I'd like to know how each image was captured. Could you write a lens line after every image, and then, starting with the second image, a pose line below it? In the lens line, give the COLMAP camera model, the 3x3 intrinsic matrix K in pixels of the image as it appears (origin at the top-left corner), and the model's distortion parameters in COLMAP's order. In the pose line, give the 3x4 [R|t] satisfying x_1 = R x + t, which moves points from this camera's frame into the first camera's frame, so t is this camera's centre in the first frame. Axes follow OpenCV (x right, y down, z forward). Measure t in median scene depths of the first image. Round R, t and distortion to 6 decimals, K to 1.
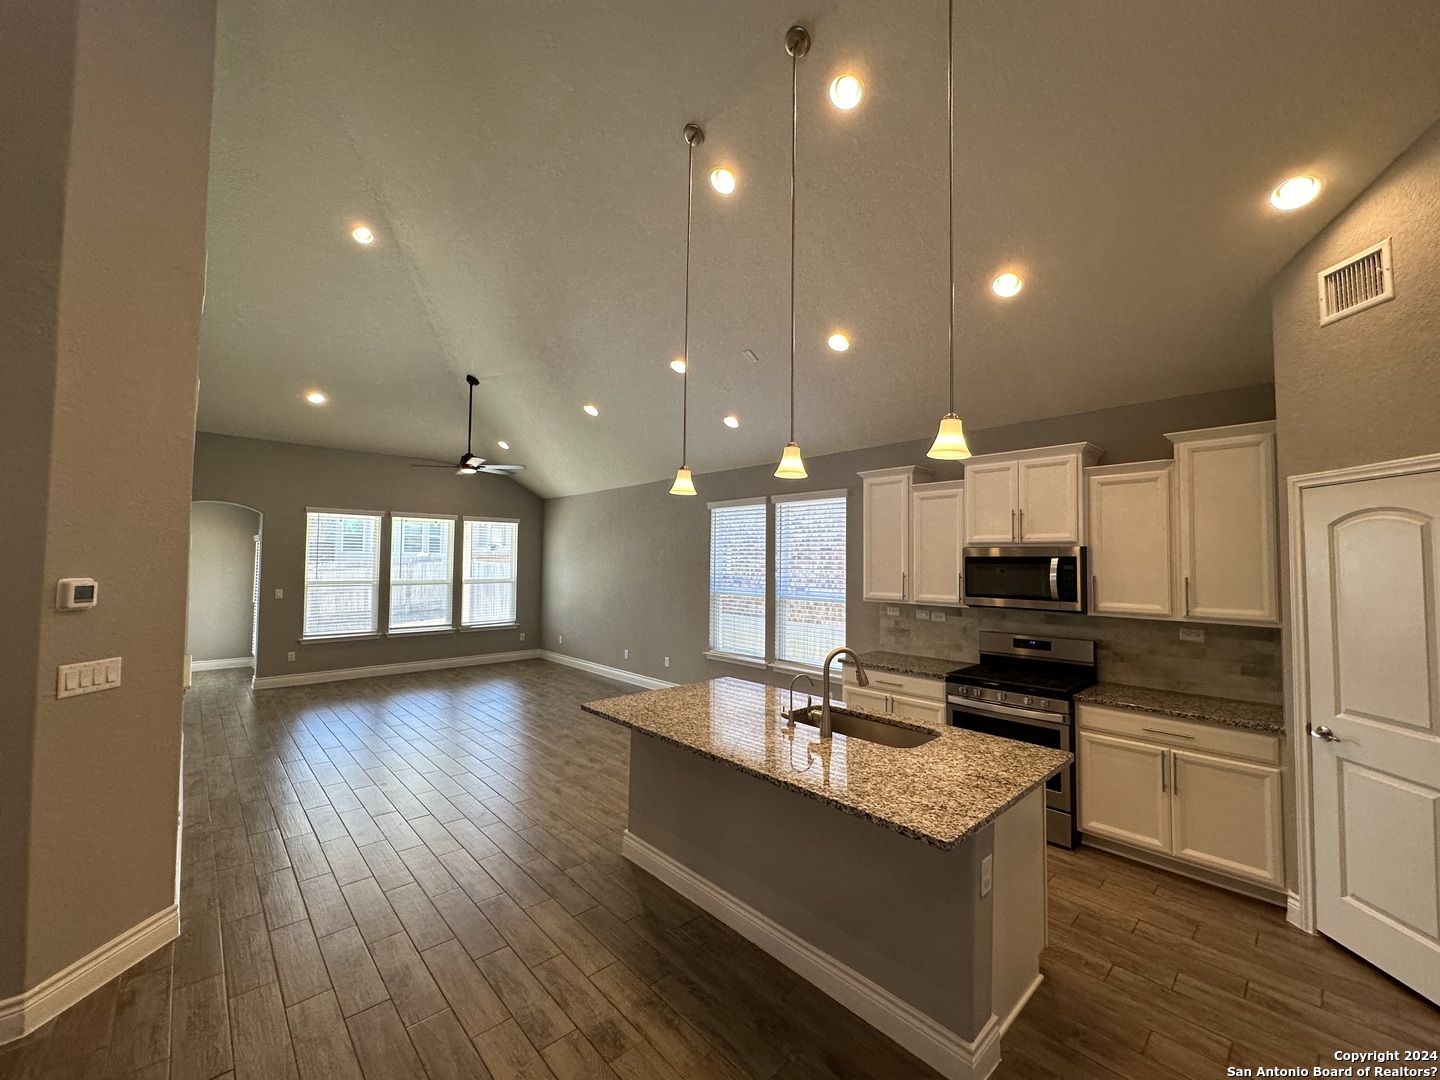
lens RADIAL K [[575.0, 0, 720.0], [0, 575.0, 540.0], [0, 0, 1]] dist [-0.001023, -0.000403]
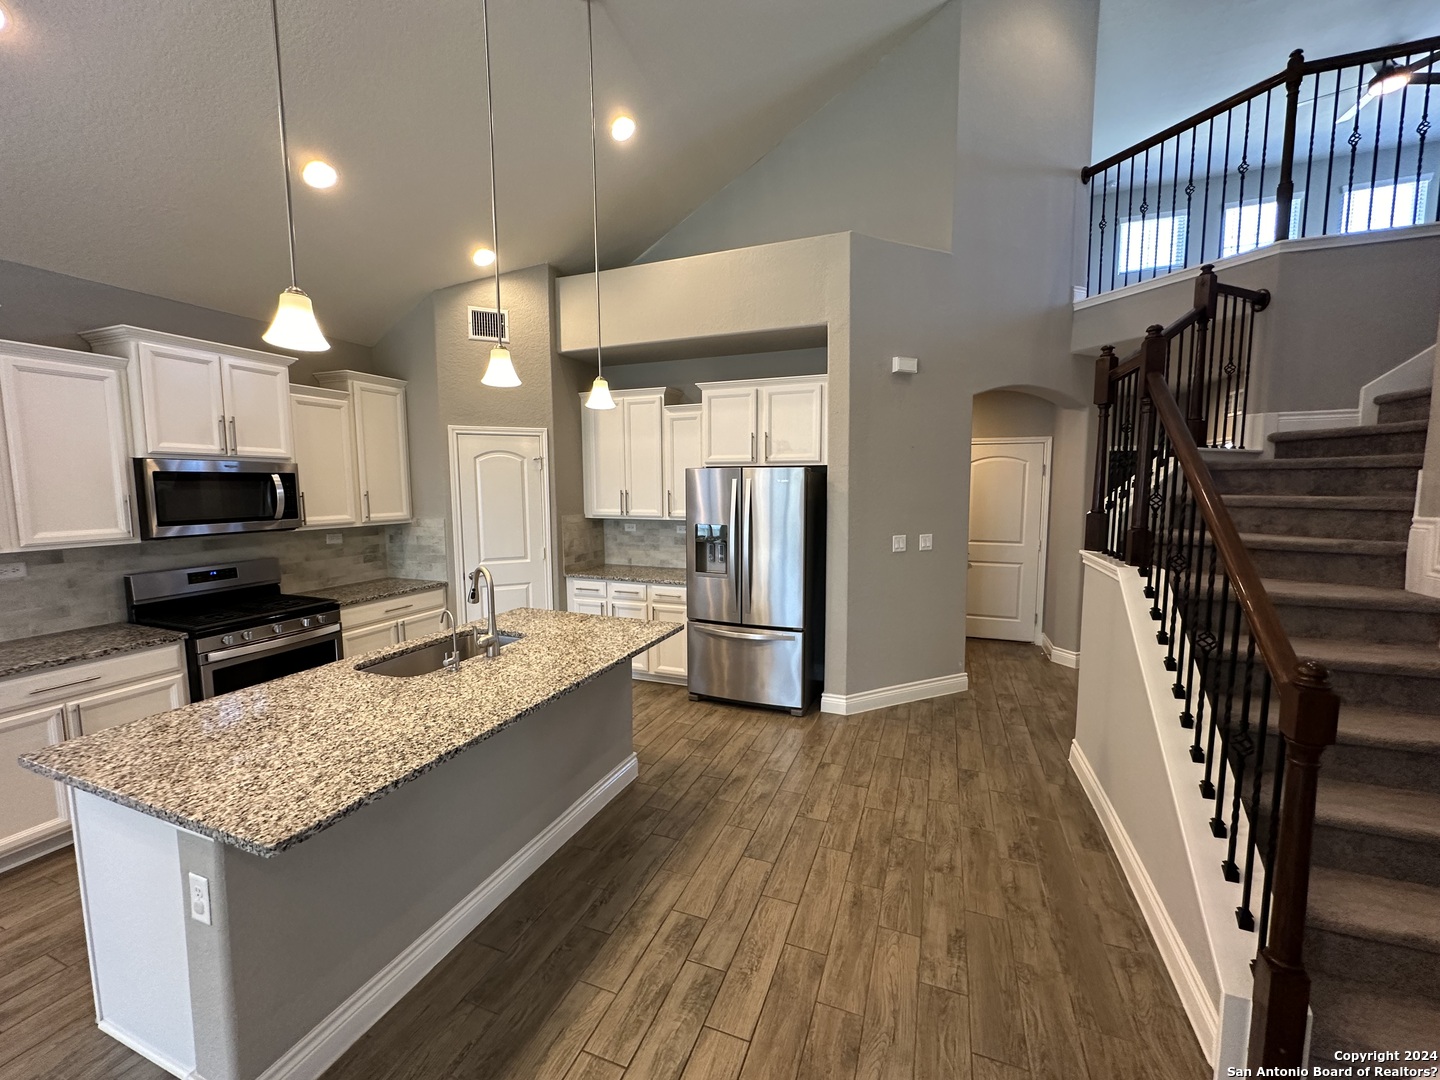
lens RADIAL K [[576.2, 0, 720.0], [0, 576.2, 540.0], [0, 0, 1]] dist [-0.001211, 0.000064]
pose [[-0.436334, -0.095591, 0.894693, -0.651570], [-0.035362, 0.995394, 0.089105, 0.030881], [-0.899090, 0.007241, -0.437704, 0.827972]]
